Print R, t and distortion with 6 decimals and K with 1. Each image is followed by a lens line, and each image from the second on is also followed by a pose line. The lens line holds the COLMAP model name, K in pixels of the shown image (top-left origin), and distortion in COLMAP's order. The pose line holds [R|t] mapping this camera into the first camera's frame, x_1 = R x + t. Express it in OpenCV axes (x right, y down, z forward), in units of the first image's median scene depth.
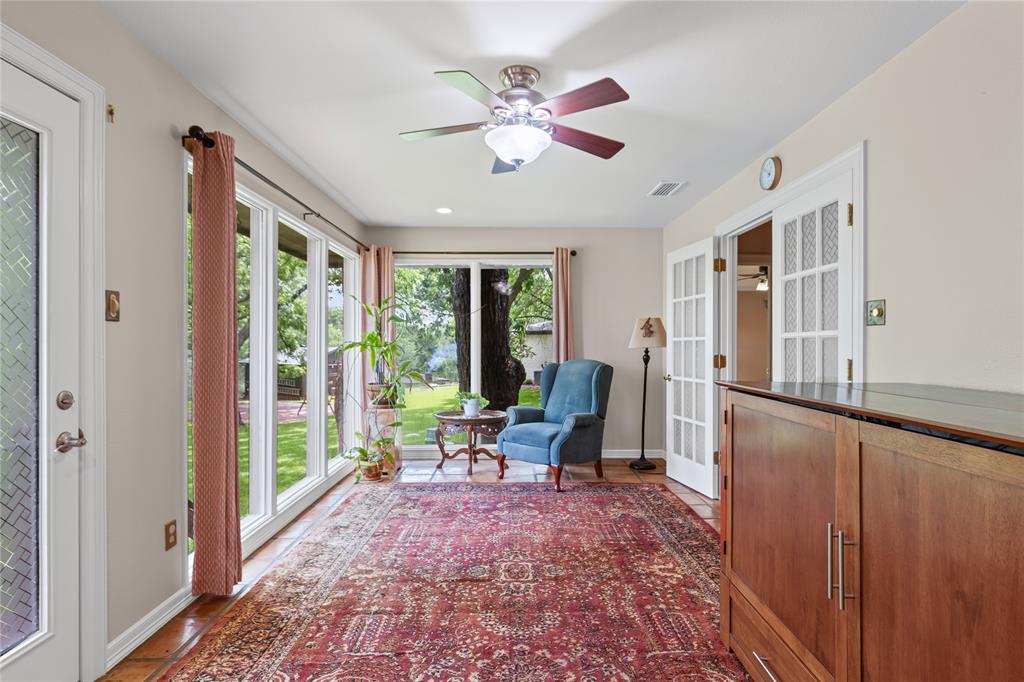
lens RADIAL K [[528.4, 0, 512.0], [0, 528.4, 341.0], [0, 0, 1]] dist [-0.000777, -0.000110]
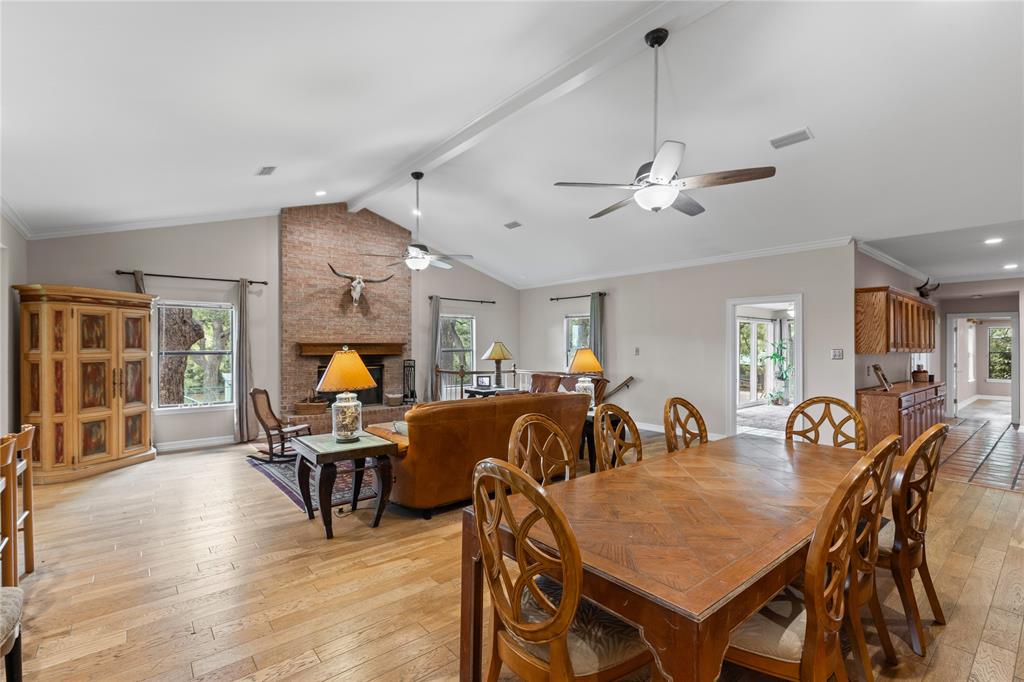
lens RADIAL K [[468.9, 0, 512.0], [0, 468.9, 341.0], [0, 0, 1]] dist [0.001527, 0.000186]
pose [[0.640640, -0.002344, -0.767838, 0.682833], [0.000353, 0.999996, -0.002758, -0.065894], [0.767841, 0.001496, 0.640639, -1.511500]]
